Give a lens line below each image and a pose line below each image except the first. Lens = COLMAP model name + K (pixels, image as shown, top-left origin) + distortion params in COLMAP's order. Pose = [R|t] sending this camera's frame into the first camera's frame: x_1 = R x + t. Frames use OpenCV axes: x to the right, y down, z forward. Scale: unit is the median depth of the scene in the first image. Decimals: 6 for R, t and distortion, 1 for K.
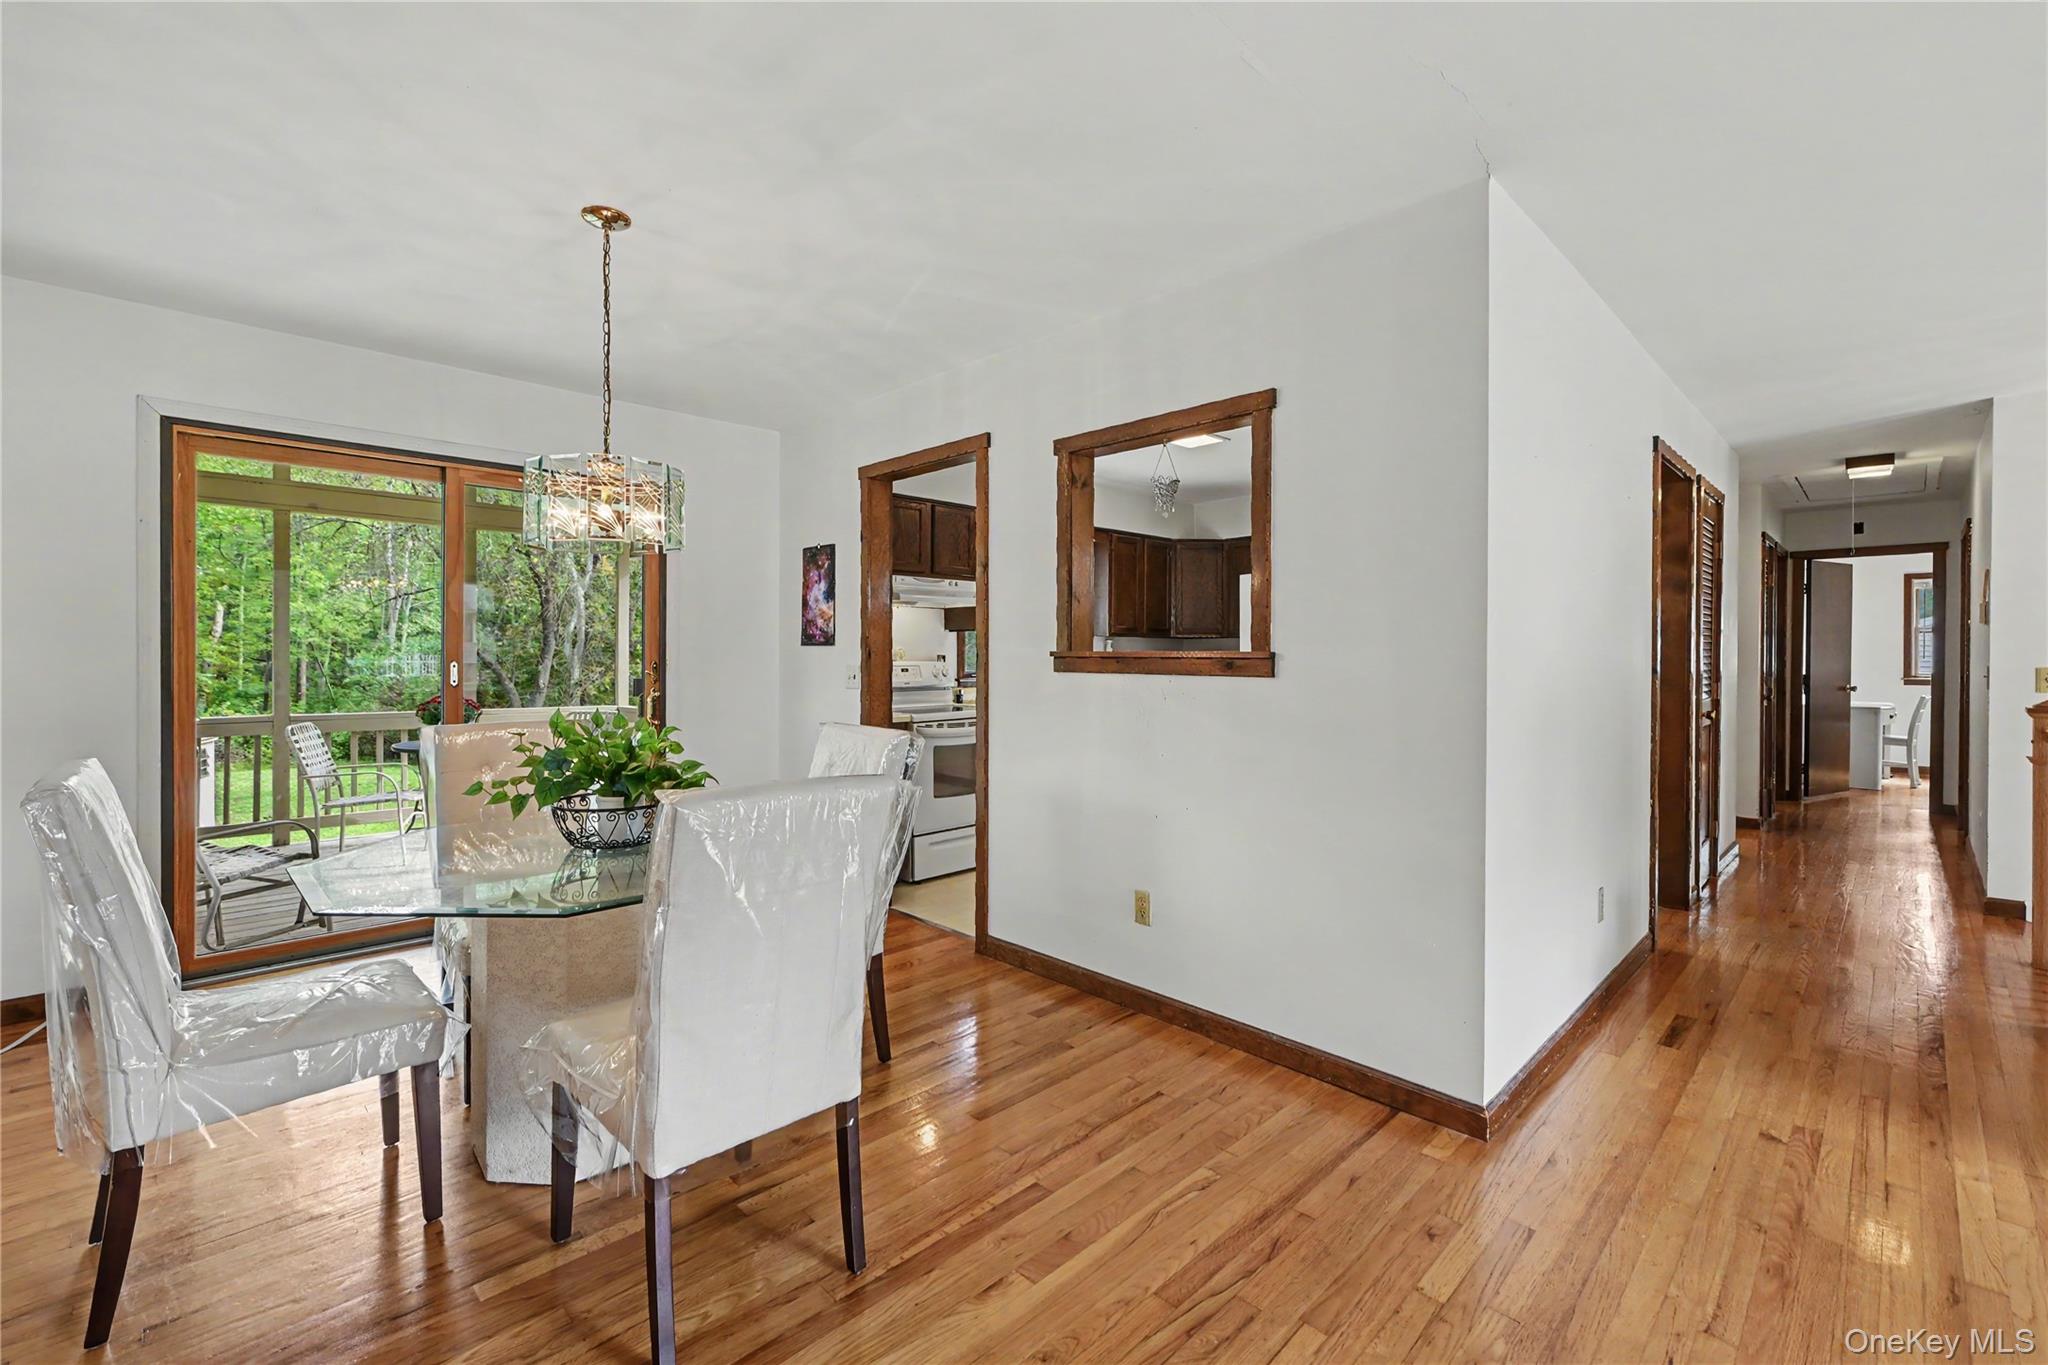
lens RADIAL K [[852.1, 0, 1021.1], [0, 852.1, 670.2], [0, 0, 1]] dist [0.002636, 0.000010]
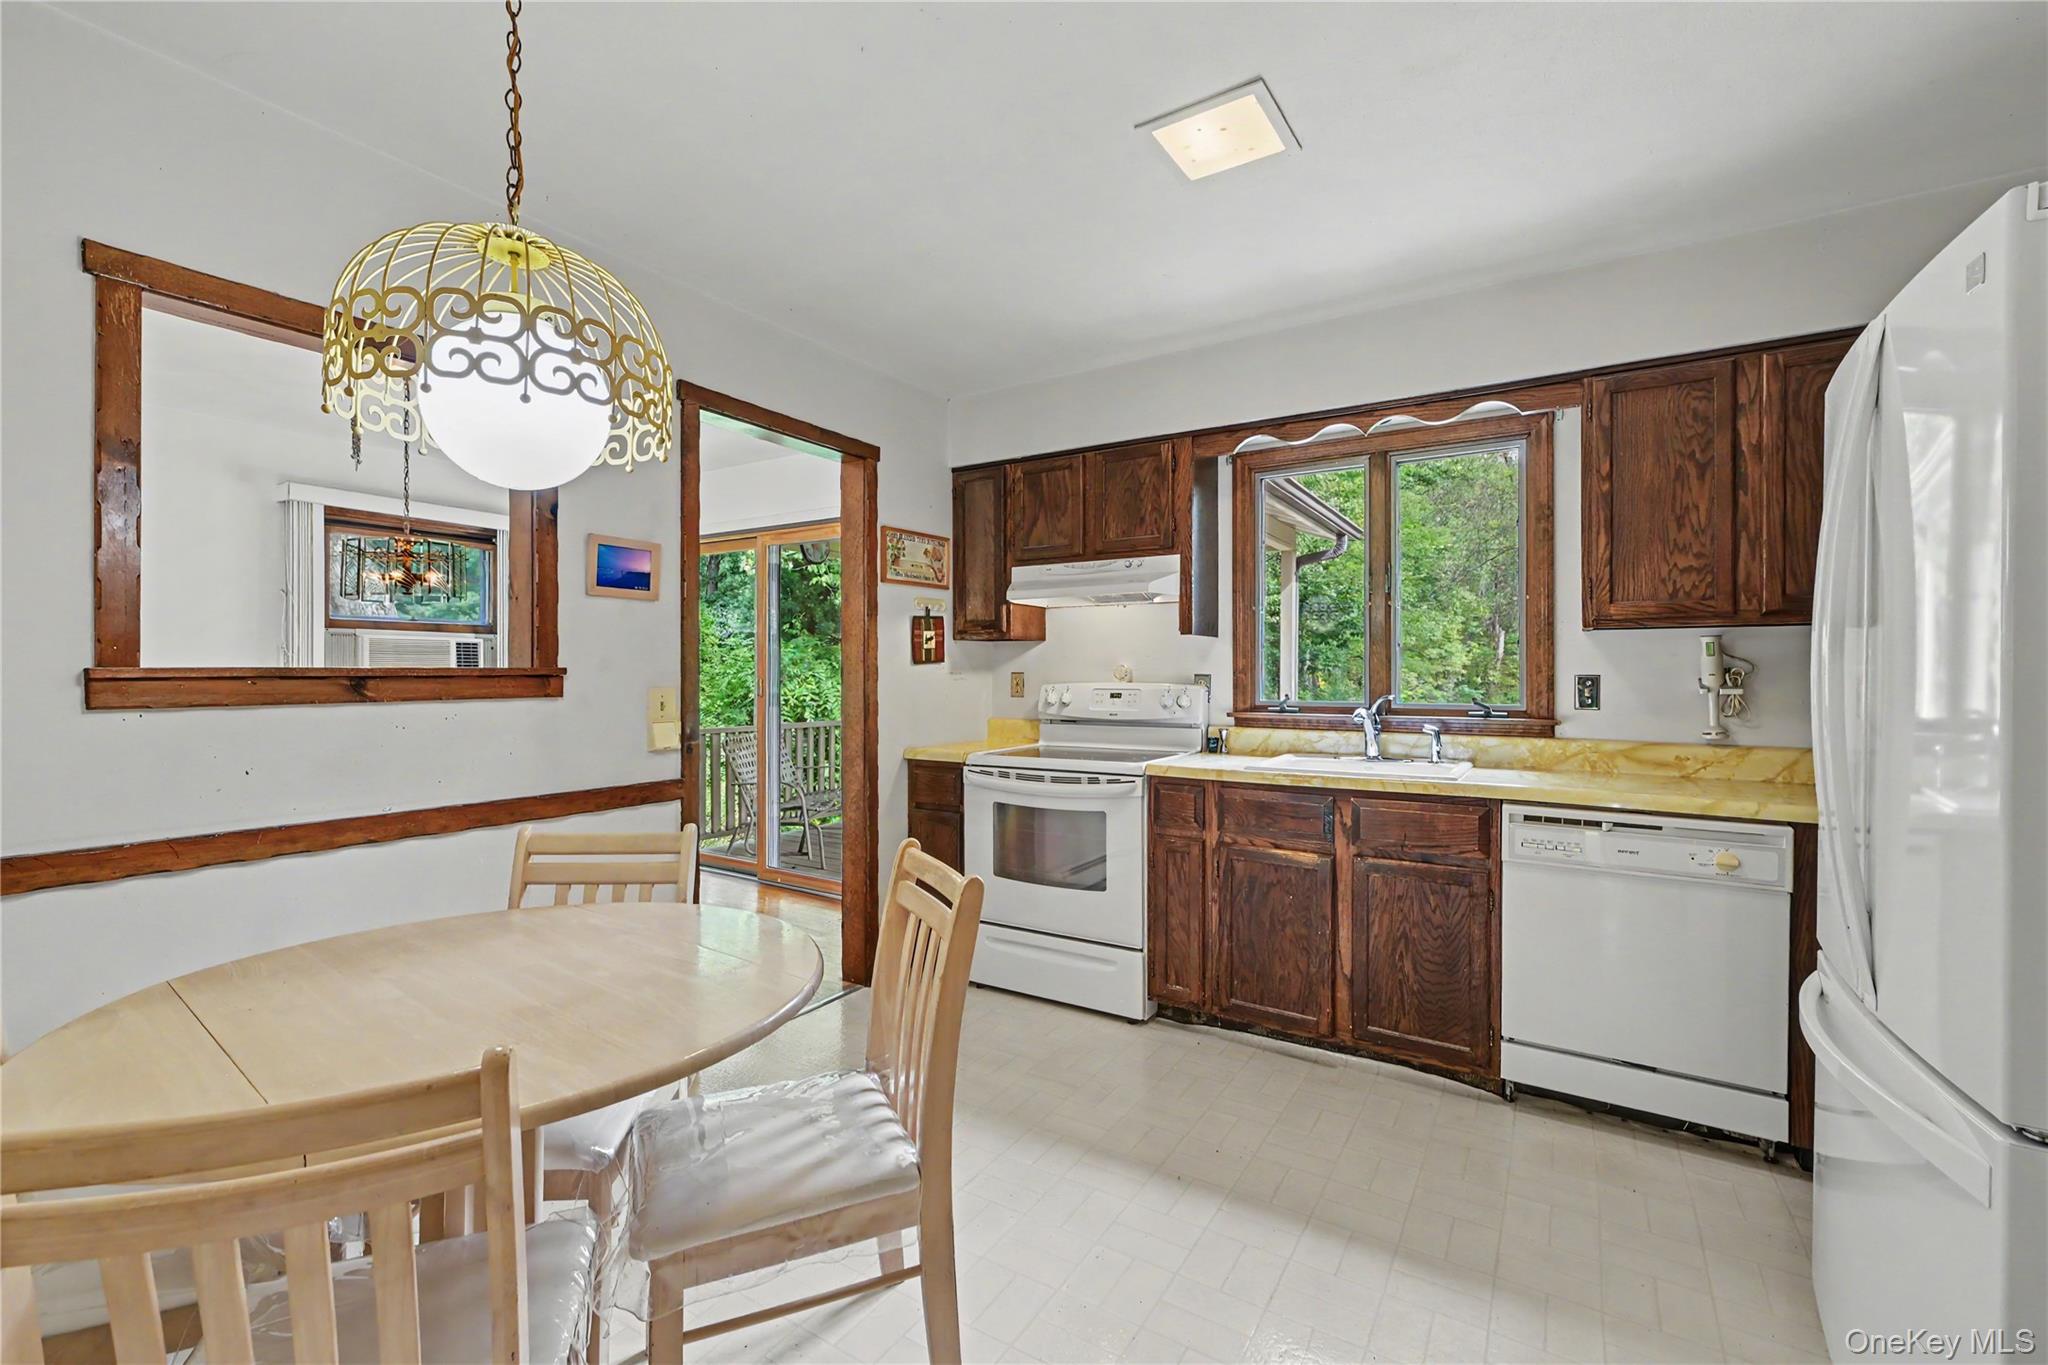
lens RADIAL K [[852.1, 0, 1018.5], [0, 852.1, 675.6], [0, 0, 1]] dist [0.002636, 0.000010]
pose [[0.227341, 0.001470, -0.973814, 0.481835], [-0.017173, 0.999849, -0.002500, -0.012180], [0.973664, 0.017292, 0.227332, 0.696164]]
